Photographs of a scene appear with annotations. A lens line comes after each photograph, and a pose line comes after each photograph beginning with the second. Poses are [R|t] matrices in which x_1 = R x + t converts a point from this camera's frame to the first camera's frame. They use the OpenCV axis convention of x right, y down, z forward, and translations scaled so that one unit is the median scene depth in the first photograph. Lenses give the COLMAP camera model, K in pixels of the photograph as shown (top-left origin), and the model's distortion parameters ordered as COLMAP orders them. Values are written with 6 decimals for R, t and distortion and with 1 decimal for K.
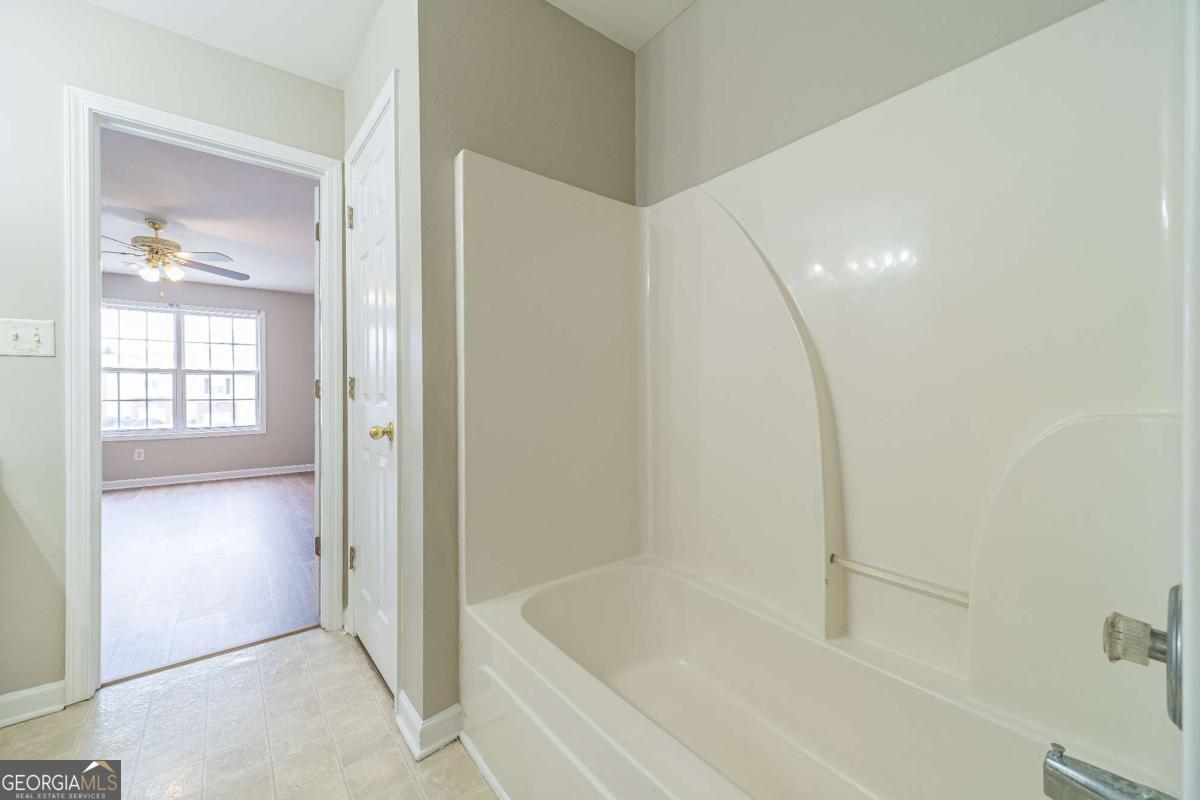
lens RADIAL K [[469.8, 0, 605.8], [0, 469.8, 395.6], [0, 0, 1]] dist [0.005200, 0.000021]
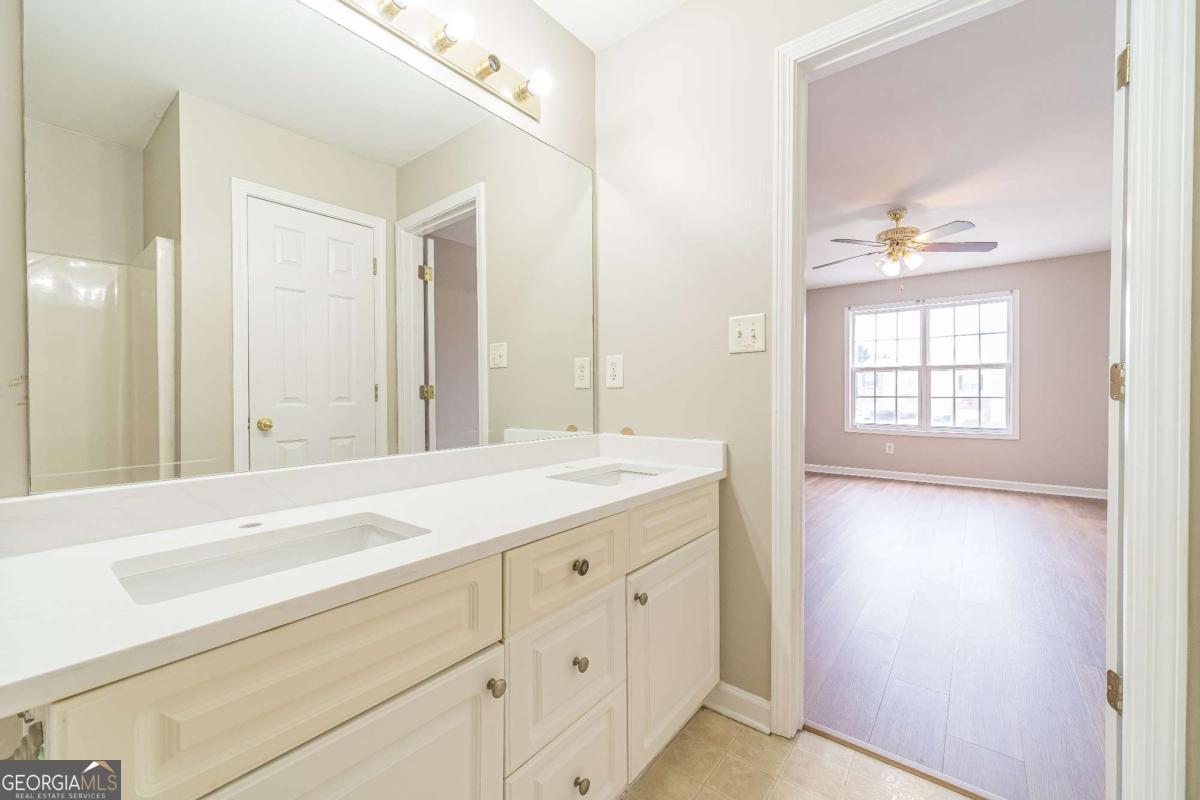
lens RADIAL K [[474.8, 0, 606.0], [0, 474.8, 395.8], [0, 0, 1]] dist [0.008773, -0.000070]
pose [[0.226221, 0.011100, -0.974013, -0.094259], [-0.004447, 0.999936, 0.010363, -0.000887], [0.974066, 0.001988, 0.226256, 0.140856]]
